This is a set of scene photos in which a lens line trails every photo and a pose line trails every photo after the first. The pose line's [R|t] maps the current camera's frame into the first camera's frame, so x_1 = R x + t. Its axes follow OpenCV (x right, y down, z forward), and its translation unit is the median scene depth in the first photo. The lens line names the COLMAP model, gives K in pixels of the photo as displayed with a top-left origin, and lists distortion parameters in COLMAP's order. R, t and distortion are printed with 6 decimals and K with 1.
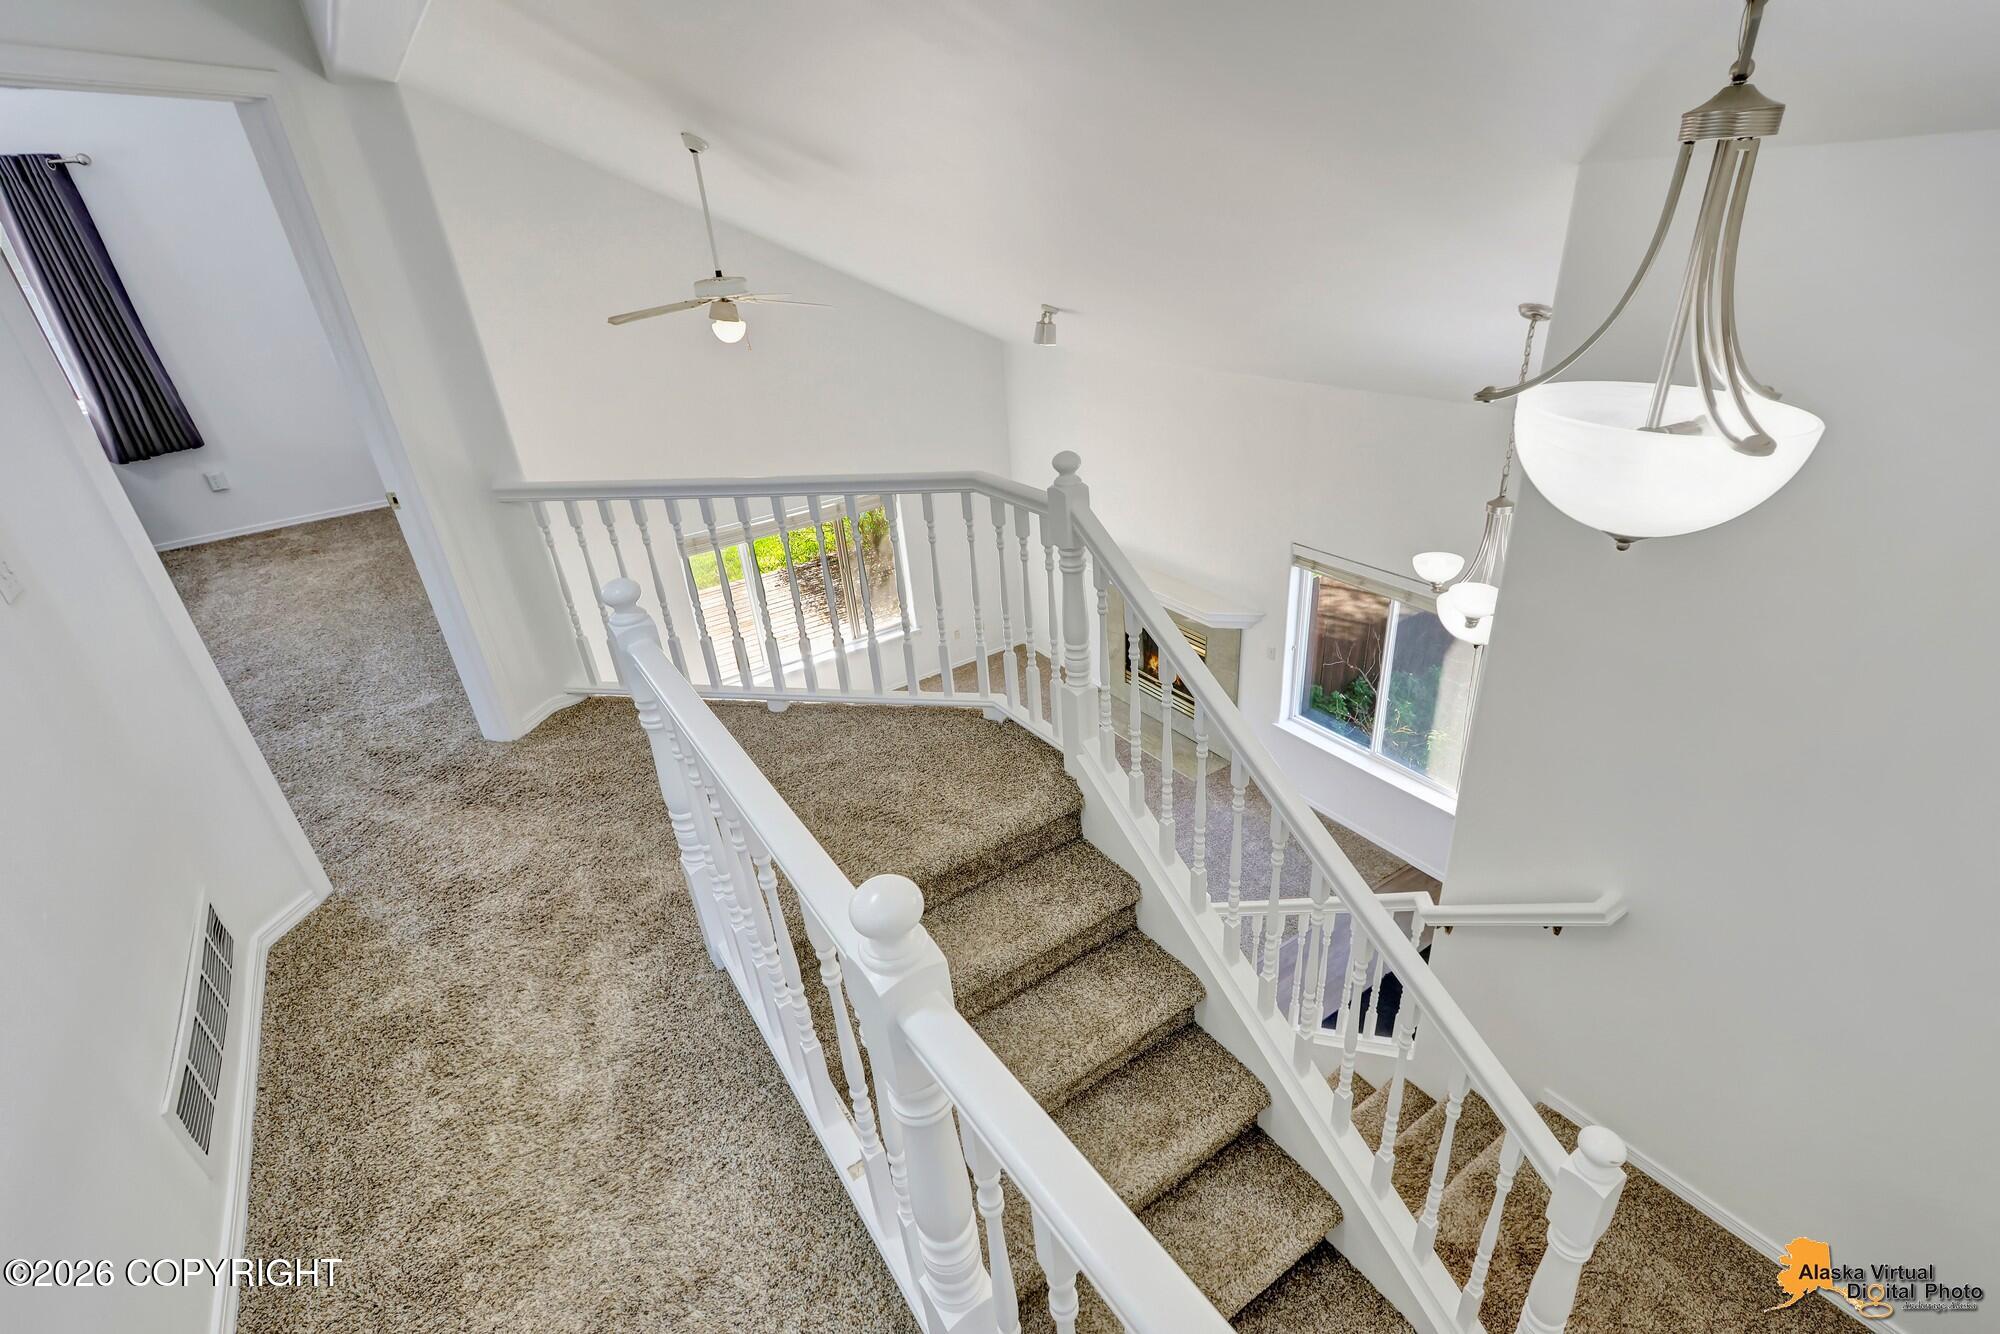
lens RADIAL K [[936.4, 0, 996.4], [0, 936.4, 669.3], [0, 0, 1]] dist [0.016020, -0.004412]
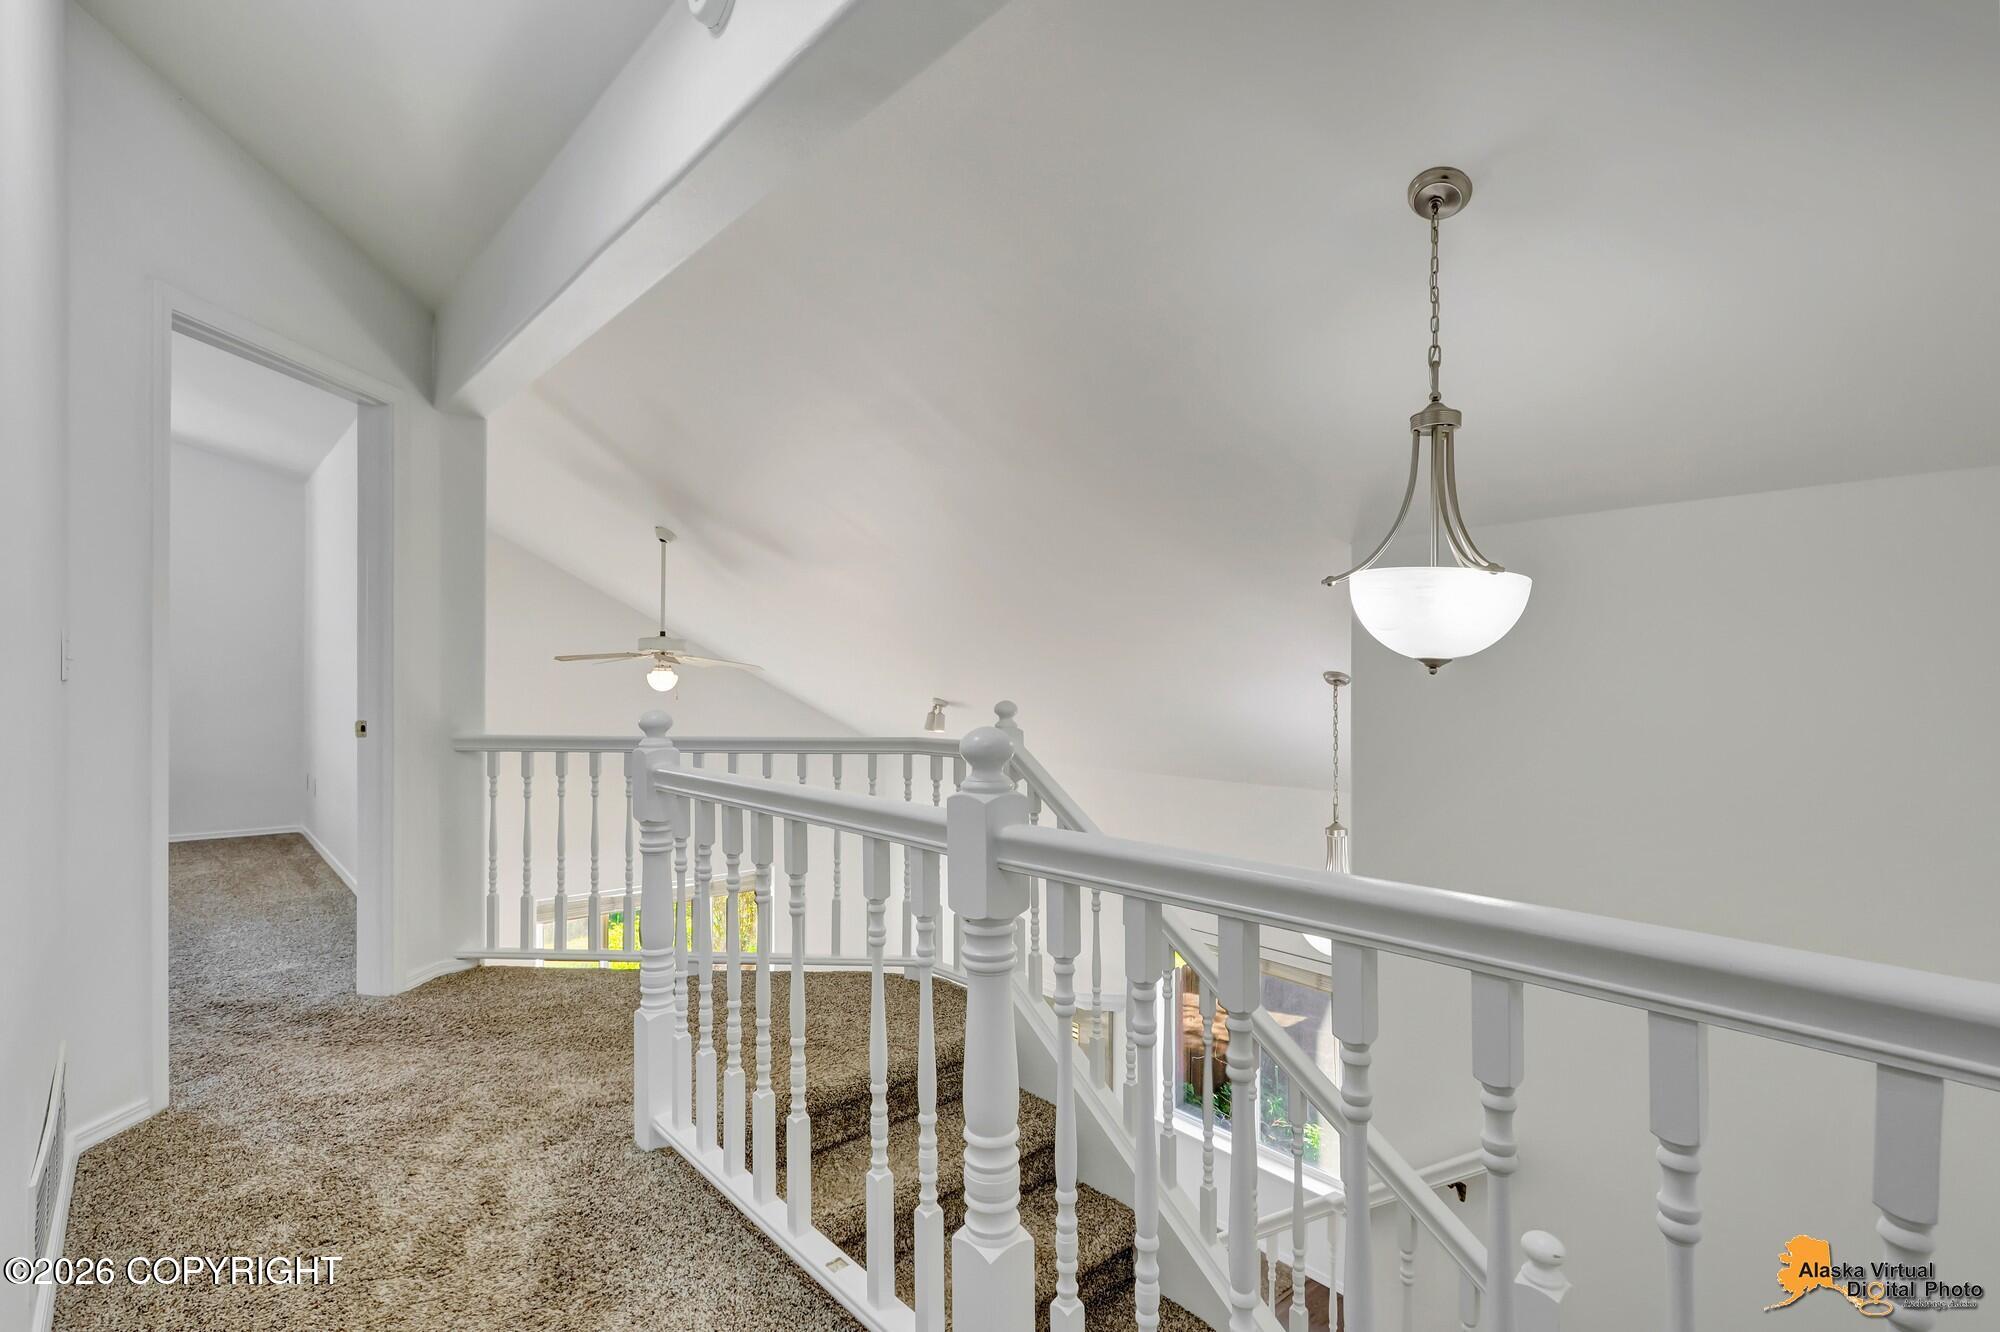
lens RADIAL K [[936.4, 0, 1000.9], [0, 936.4, 665.9], [0, 0, 1]] dist [0.016020, -0.004412]
pose [[0.984671, 0.083018, 0.153397, -0.120111], [0.000249, 0.878795, -0.477199, 0.304102], [-0.174420, 0.469923, 0.865303, -0.079512]]
